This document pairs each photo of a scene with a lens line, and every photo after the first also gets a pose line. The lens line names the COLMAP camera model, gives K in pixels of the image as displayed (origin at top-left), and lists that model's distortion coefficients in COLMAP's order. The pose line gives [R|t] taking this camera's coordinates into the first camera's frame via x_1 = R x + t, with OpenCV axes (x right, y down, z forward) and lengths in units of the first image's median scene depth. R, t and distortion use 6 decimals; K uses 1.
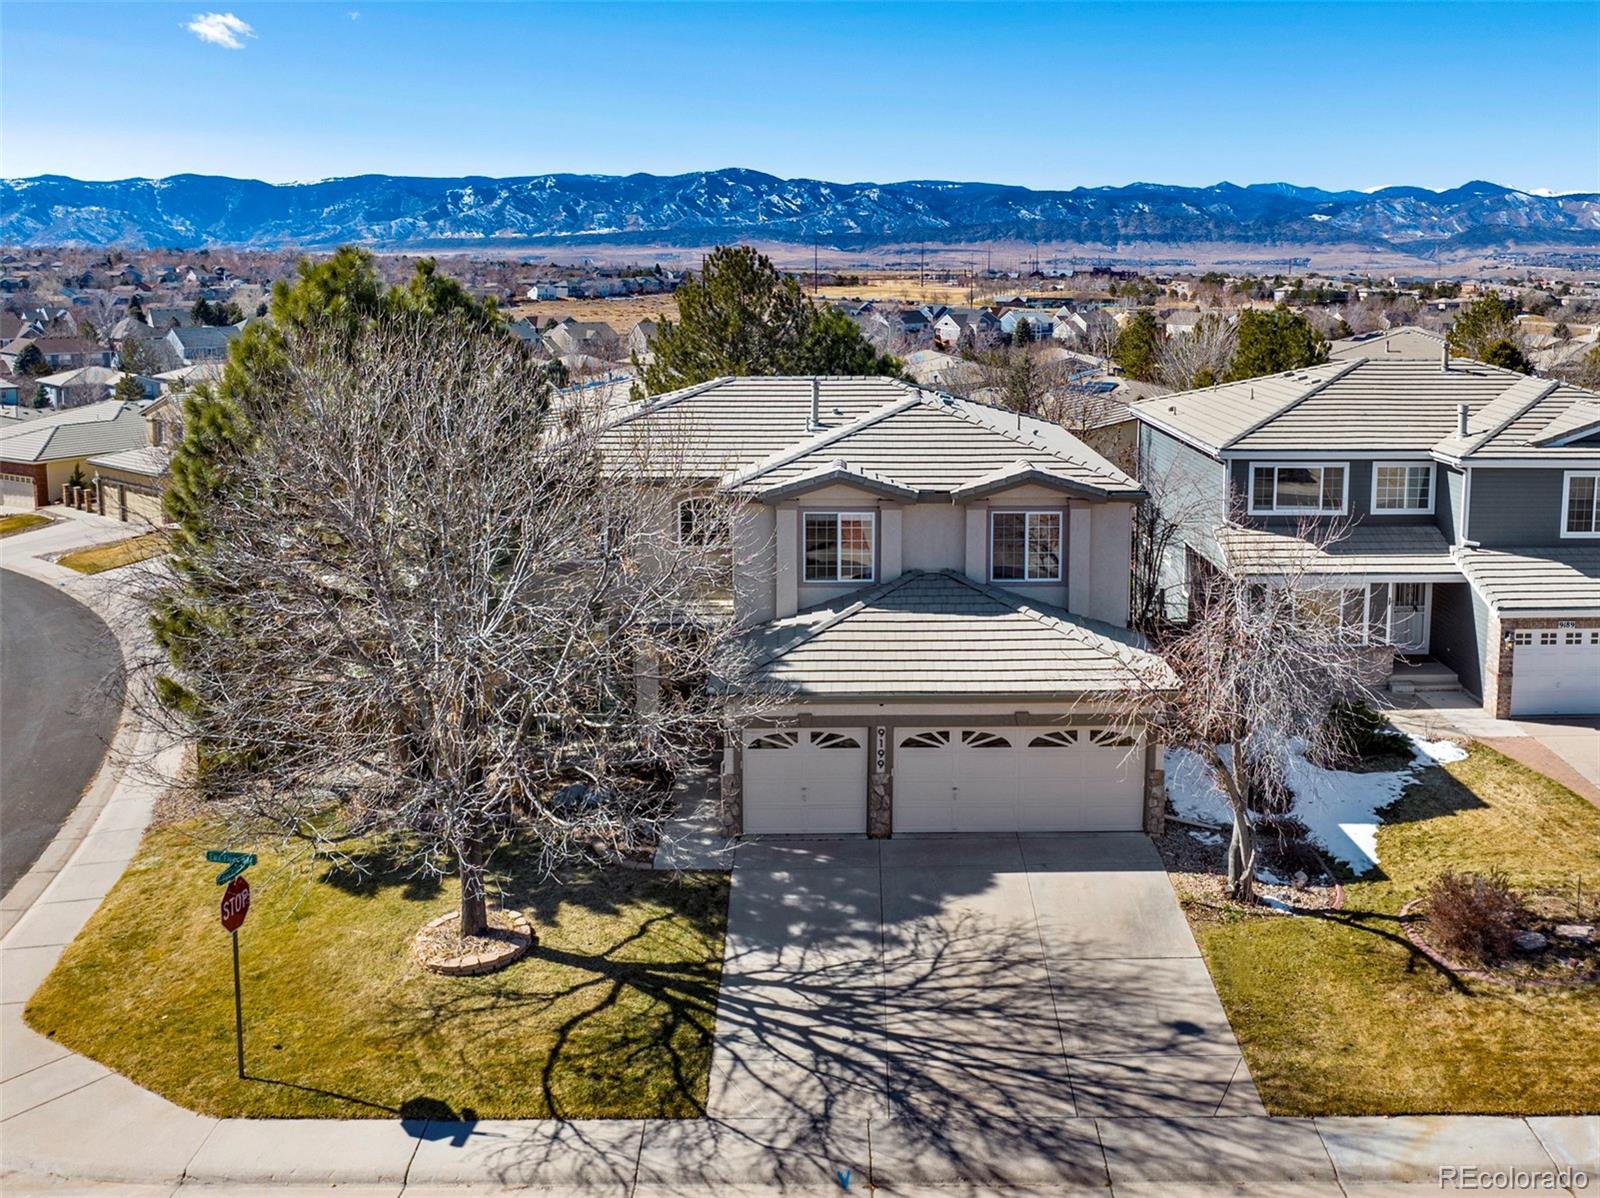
lens RADIAL K [[1129.6, 0, 812.9], [0, 1129.6, 585.2], [0, 0, 1]] dist [0.006523, -0.013899]
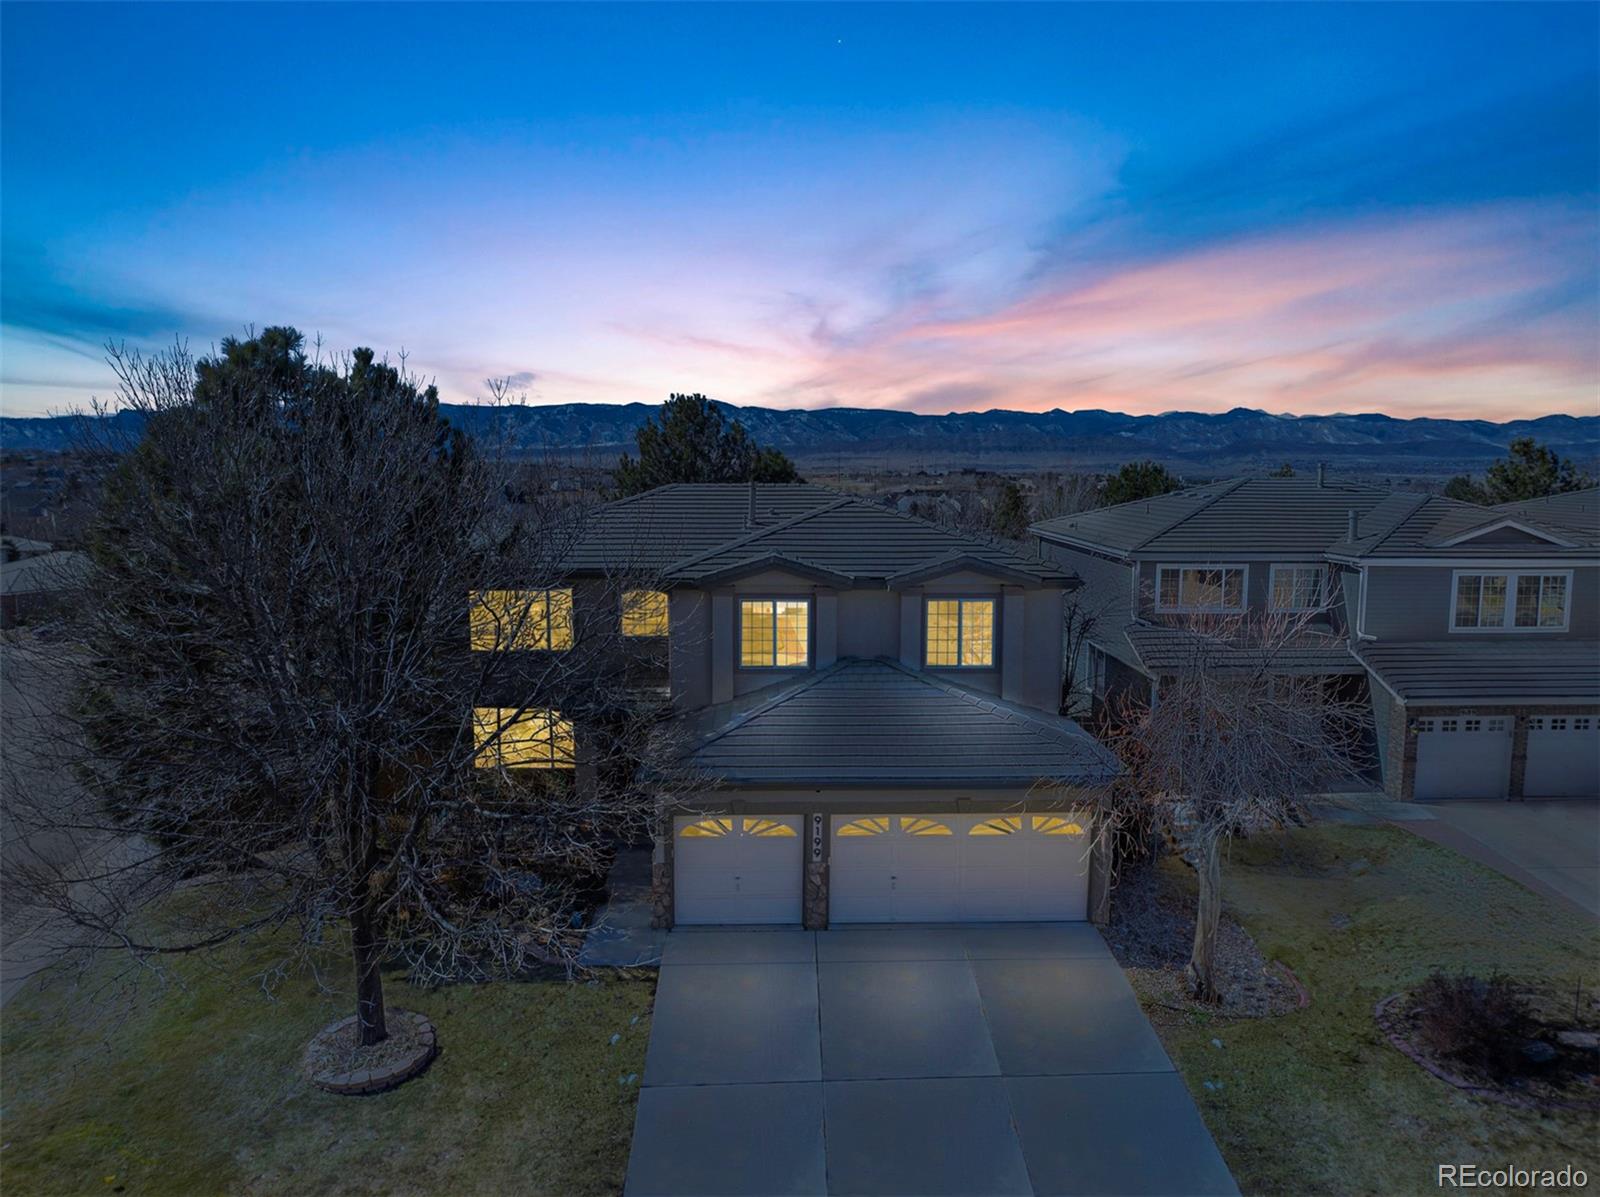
lens RADIAL K [[1551.8, 0, 791.2], [0, 1551.8, 610.2], [0, 0, 1]] dist [-0.017090, 0.000000]
pose [[0.999331, 0.003547, 0.036410, -0.013948], [-0.003091, 0.999916, -0.012558, -0.040384], [-0.036452, 0.012437, 0.999258, -0.417726]]
